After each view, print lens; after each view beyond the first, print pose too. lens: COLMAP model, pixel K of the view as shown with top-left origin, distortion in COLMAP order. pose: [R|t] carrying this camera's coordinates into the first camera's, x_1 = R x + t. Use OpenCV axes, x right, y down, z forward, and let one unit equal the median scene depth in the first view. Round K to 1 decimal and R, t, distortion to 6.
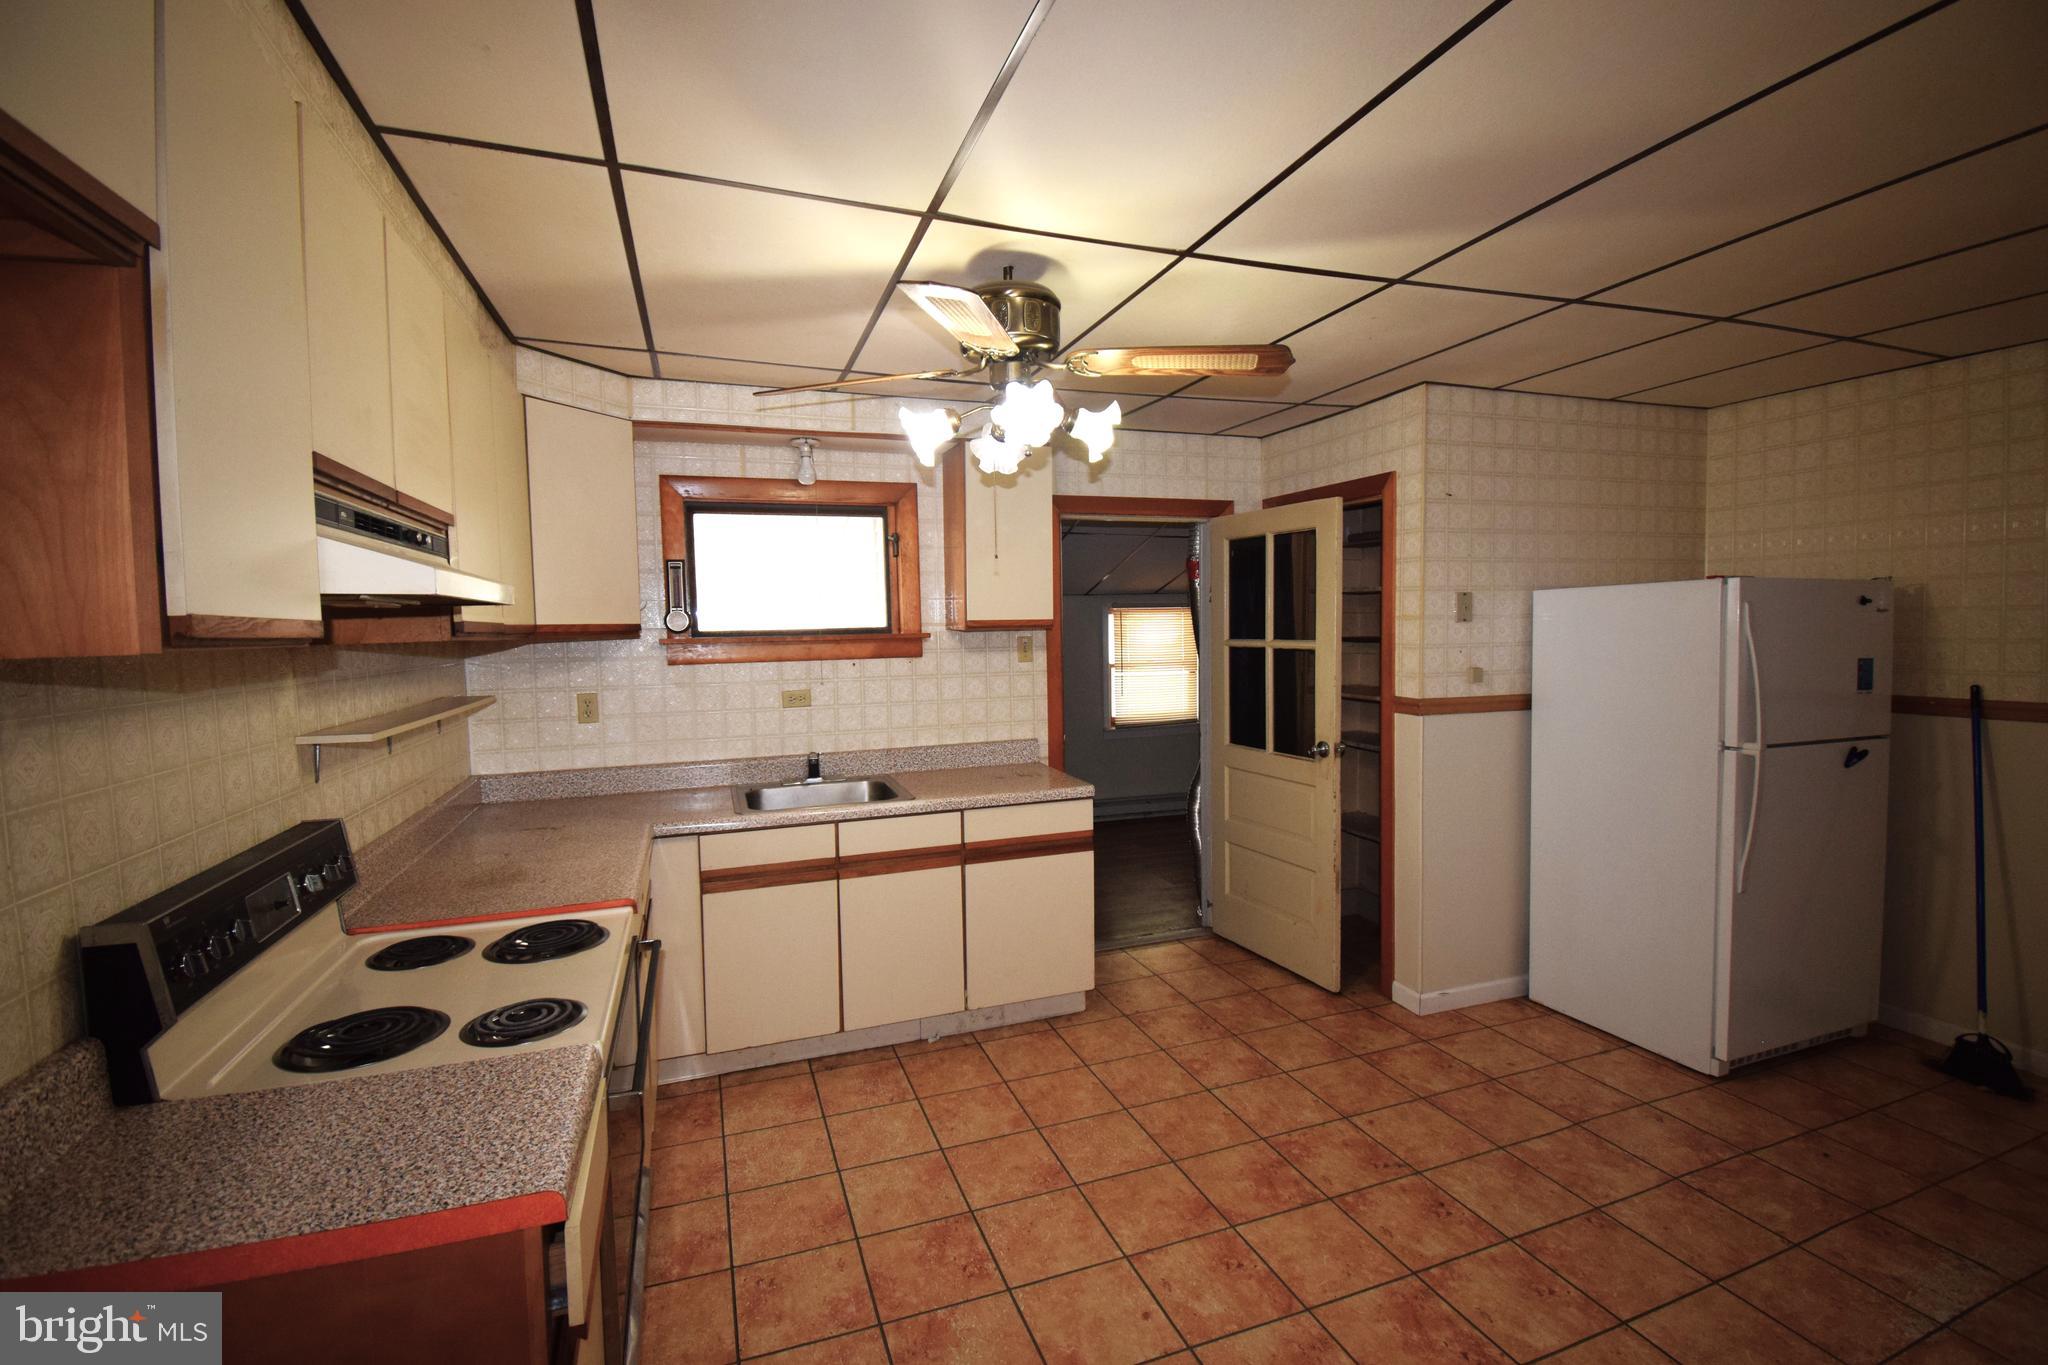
lens RADIAL K [[899.6, 0, 1018.9], [0, 899.6, 675.7], [0, 0, 1]] dist [0.020790, -0.027529]
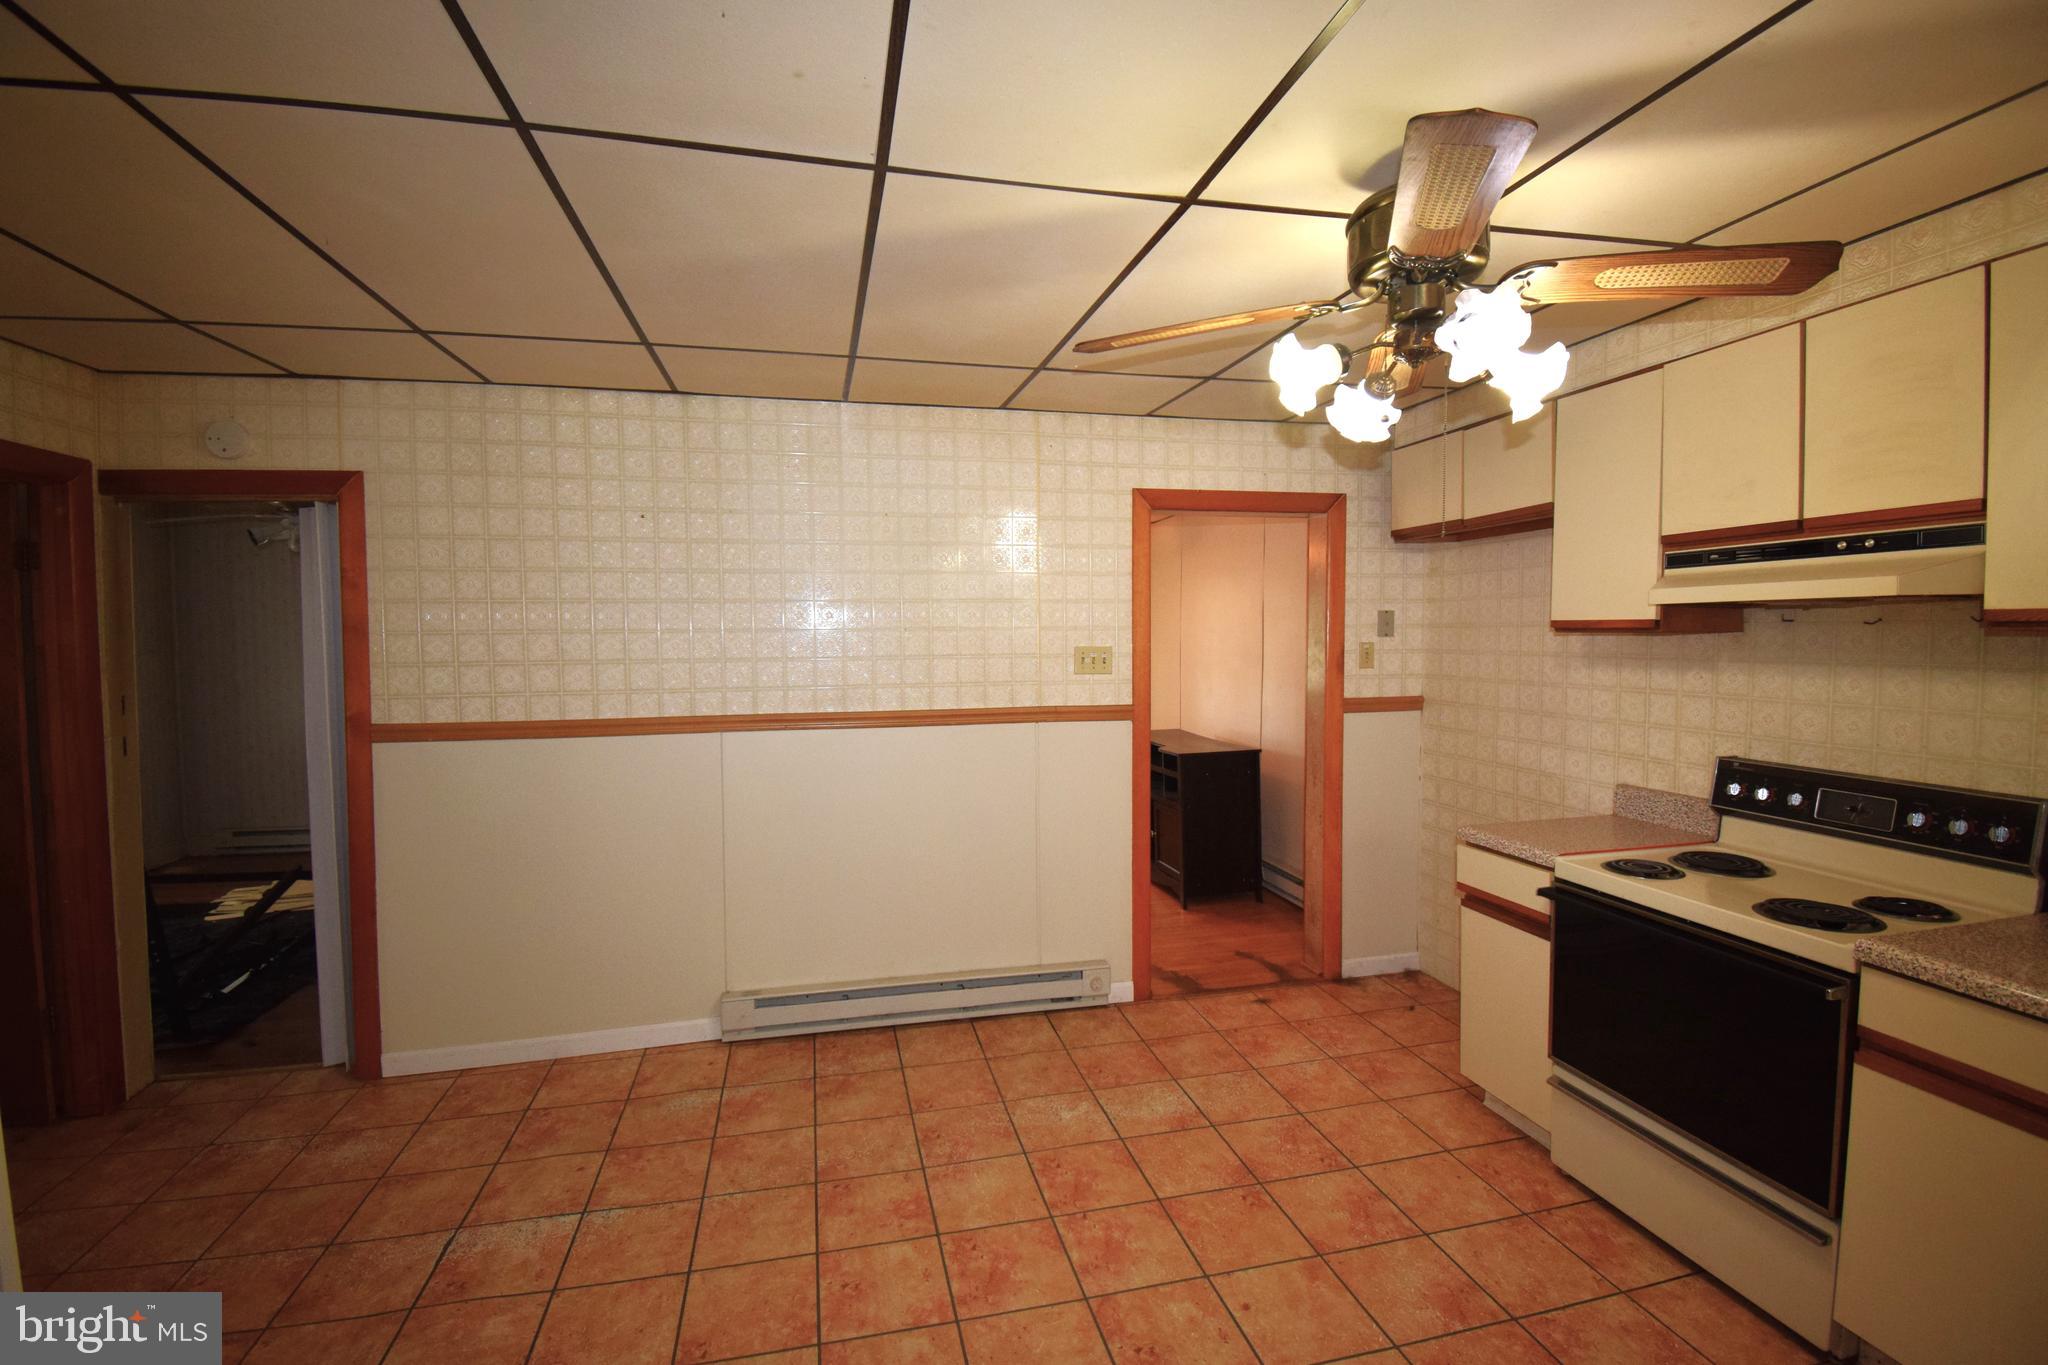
lens RADIAL K [[899.6, 0, 1018.9], [0, 899.6, 675.7], [0, 0, 1]] dist [0.020790, -0.027529]
pose [[-0.993010, 0.020552, 0.116223, 0.165470], [0.032072, 0.994656, 0.098133, -0.069503], [-0.113585, 0.101174, -0.988363, 1.238005]]
